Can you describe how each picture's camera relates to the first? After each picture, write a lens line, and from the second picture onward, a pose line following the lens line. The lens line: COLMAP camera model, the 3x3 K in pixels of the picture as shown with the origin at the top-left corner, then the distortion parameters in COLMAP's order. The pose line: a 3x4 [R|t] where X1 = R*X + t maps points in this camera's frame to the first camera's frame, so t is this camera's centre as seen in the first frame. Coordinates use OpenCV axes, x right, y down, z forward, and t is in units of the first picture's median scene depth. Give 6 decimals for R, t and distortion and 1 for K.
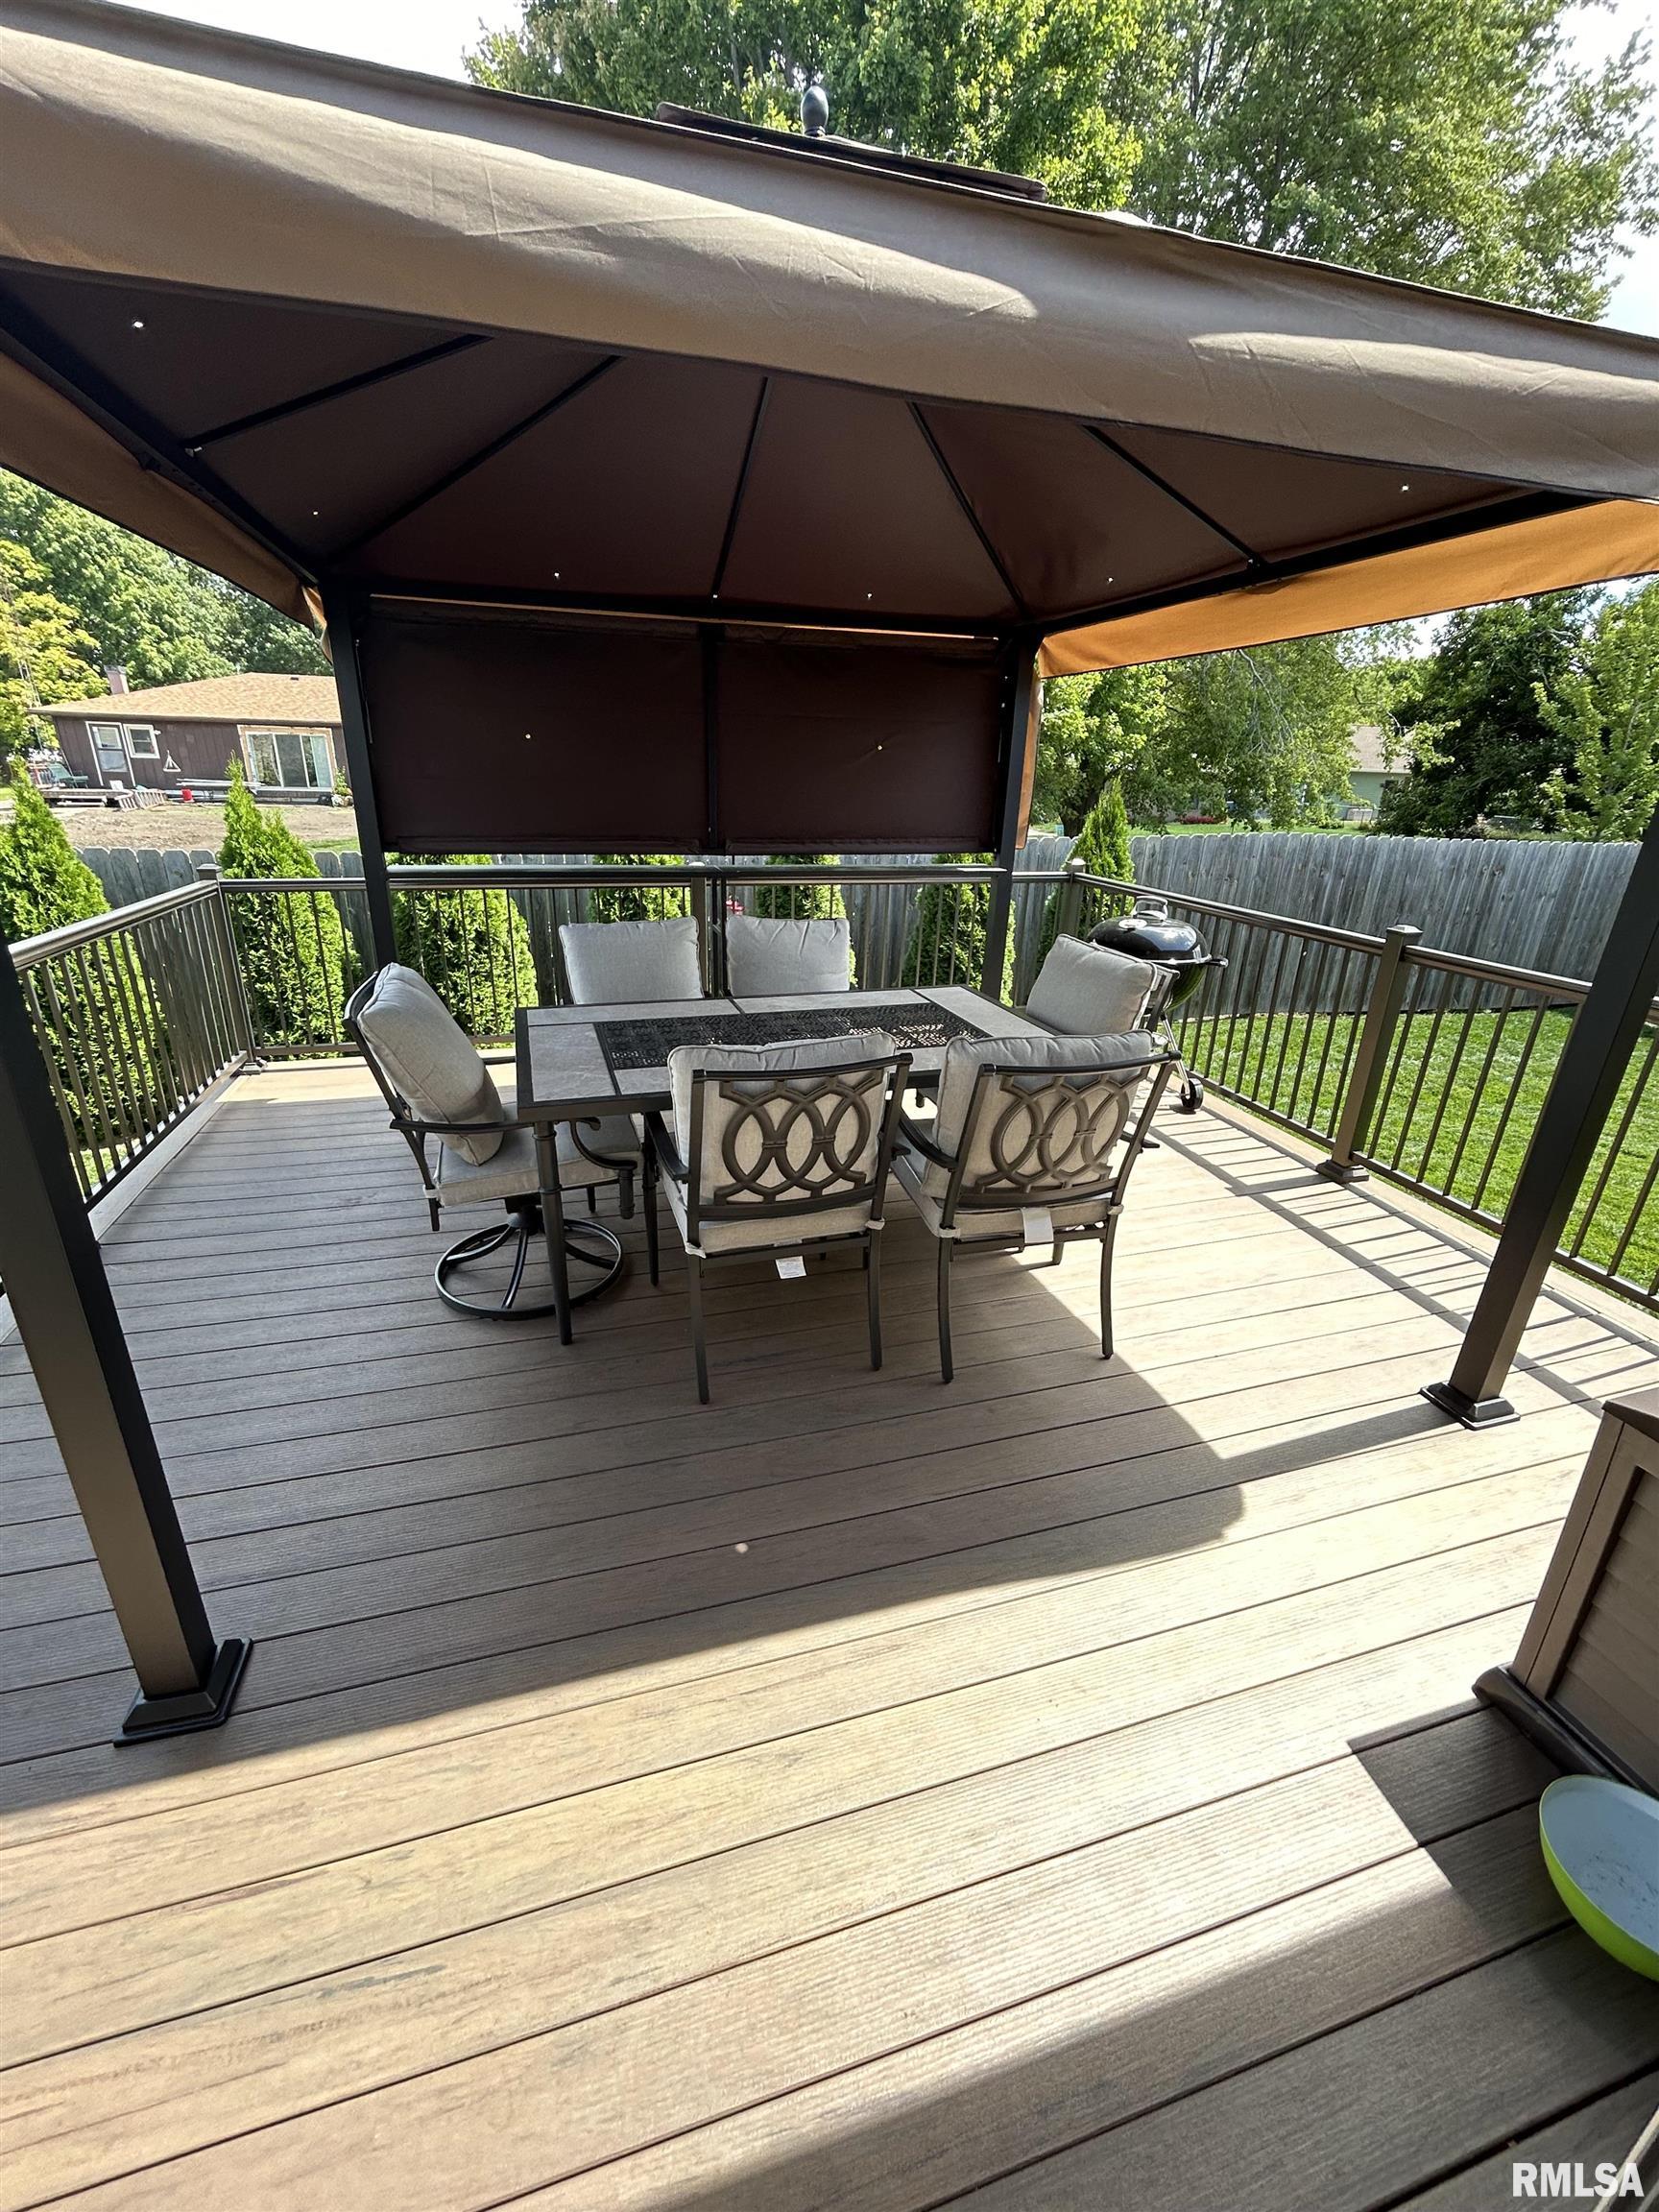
lens RADIAL K [[892.0, 0, 816.8], [0, 892.0, 1103.6], [0, 0, 1]] dist [-0.000924, 0.000745]
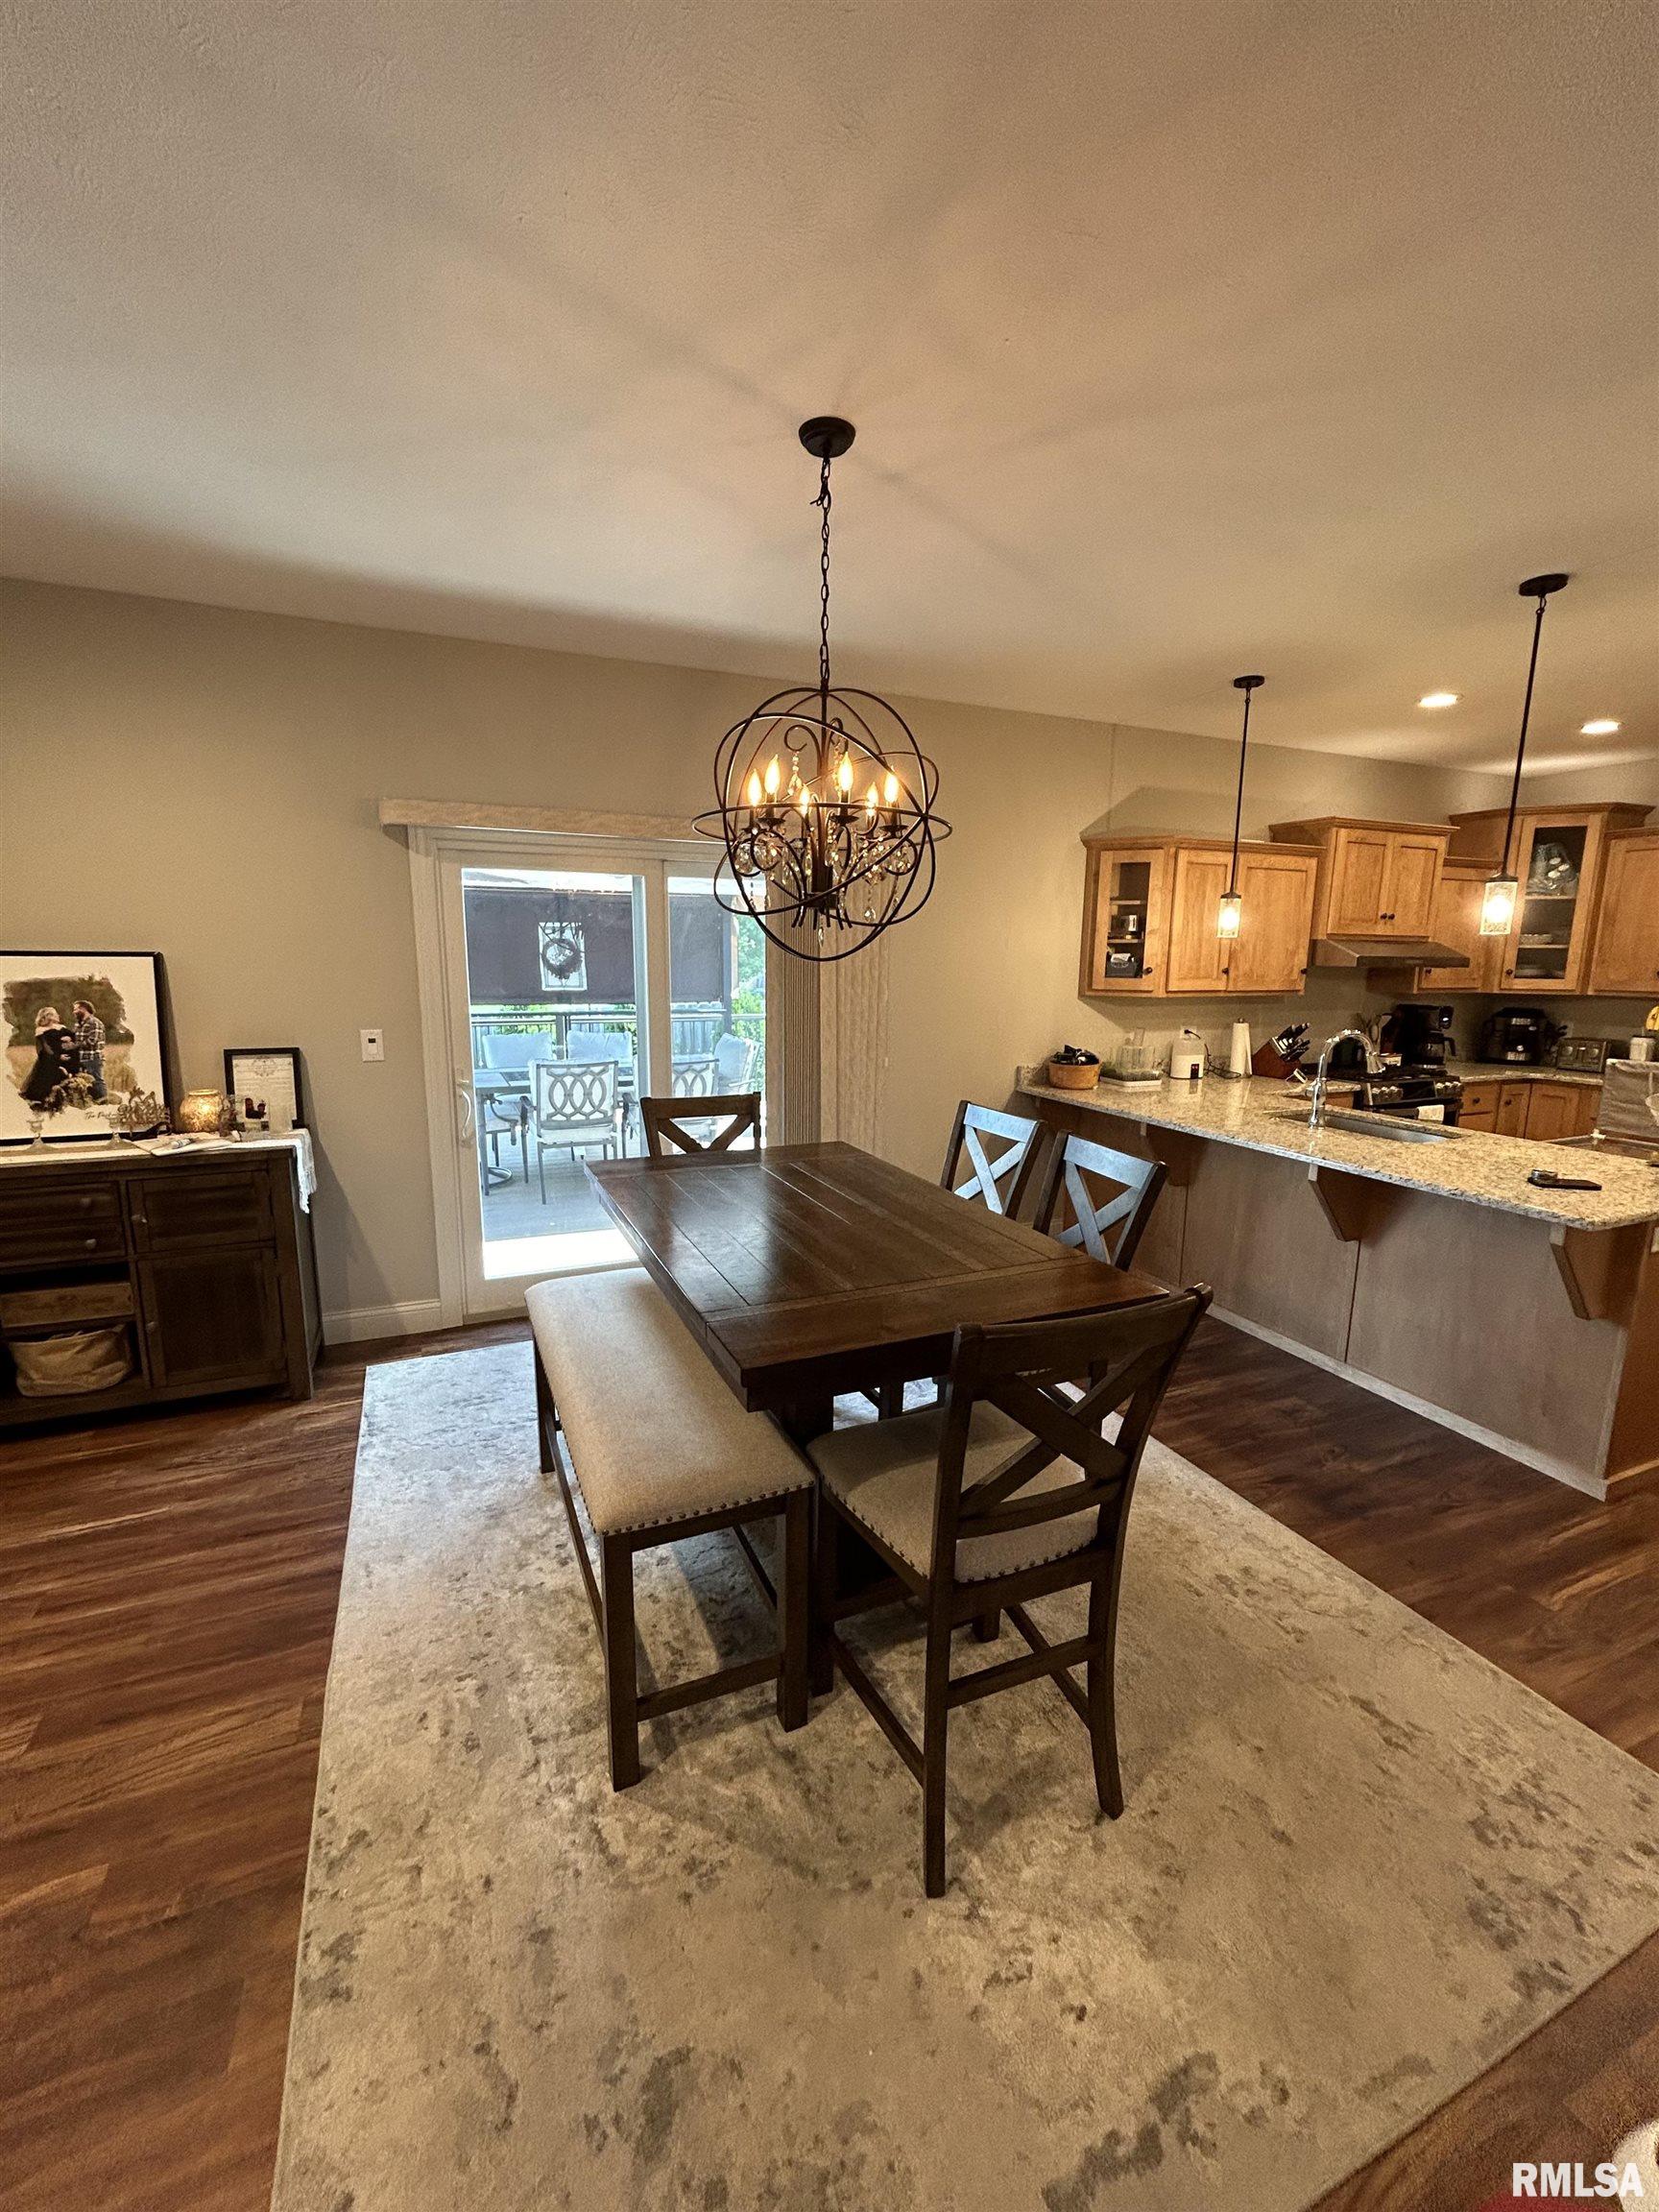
lens RADIAL K [[892.0, 0, 821.7], [0, 892.0, 1104.7], [0, 0, 1]] dist [-0.000924, 0.000745]
pose [[0.992264, -0.032621, 0.119780, 0.379646], [0.054585, 0.981230, -0.184955, 0.600765], [-0.111498, 0.190063, 0.975420, -1.679929]]
